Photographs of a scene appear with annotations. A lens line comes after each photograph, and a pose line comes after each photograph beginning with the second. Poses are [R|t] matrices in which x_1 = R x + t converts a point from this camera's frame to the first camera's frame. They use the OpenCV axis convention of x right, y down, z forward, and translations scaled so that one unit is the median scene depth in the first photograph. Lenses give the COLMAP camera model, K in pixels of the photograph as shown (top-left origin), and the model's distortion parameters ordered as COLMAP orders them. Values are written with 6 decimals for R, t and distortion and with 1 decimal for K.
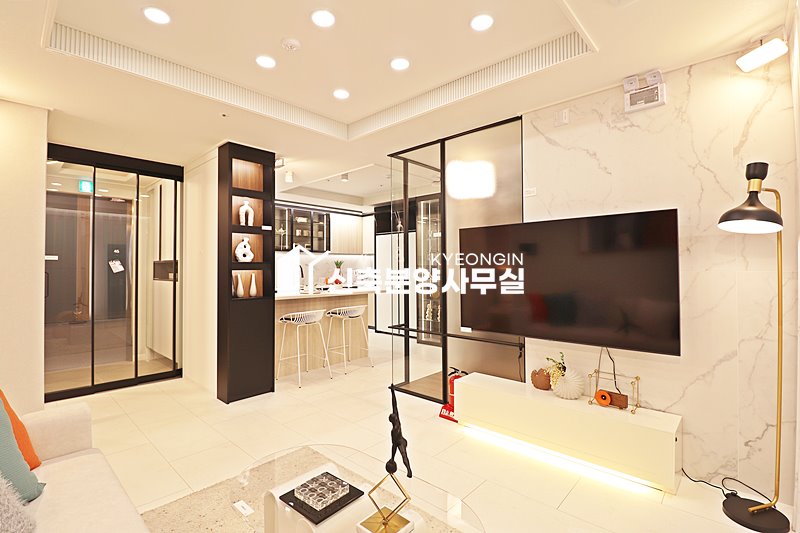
lens RADIAL K [[372.3, 0, 396.0], [0, 372.3, 265.2], [0, 0, 1]] dist [-0.017326, -0.005298]
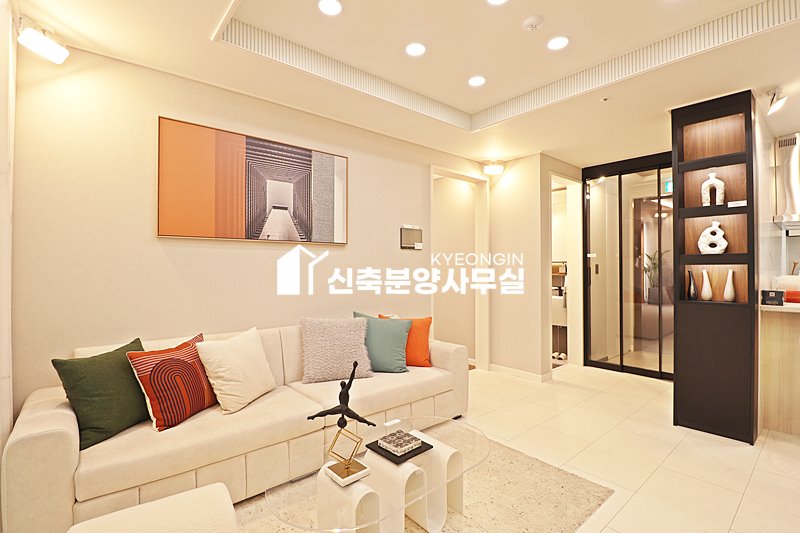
lens RADIAL K [[372.3, 0, 401.2], [0, 372.3, 261.6], [0, 0, 1]] dist [-0.017326, -0.005298]
pose [[-0.145678, -0.007473, -0.989304, 0.421302], [-0.001667, 0.999972, -0.007308, 0.013872], [0.989331, 0.000585, -0.145687, 0.483227]]
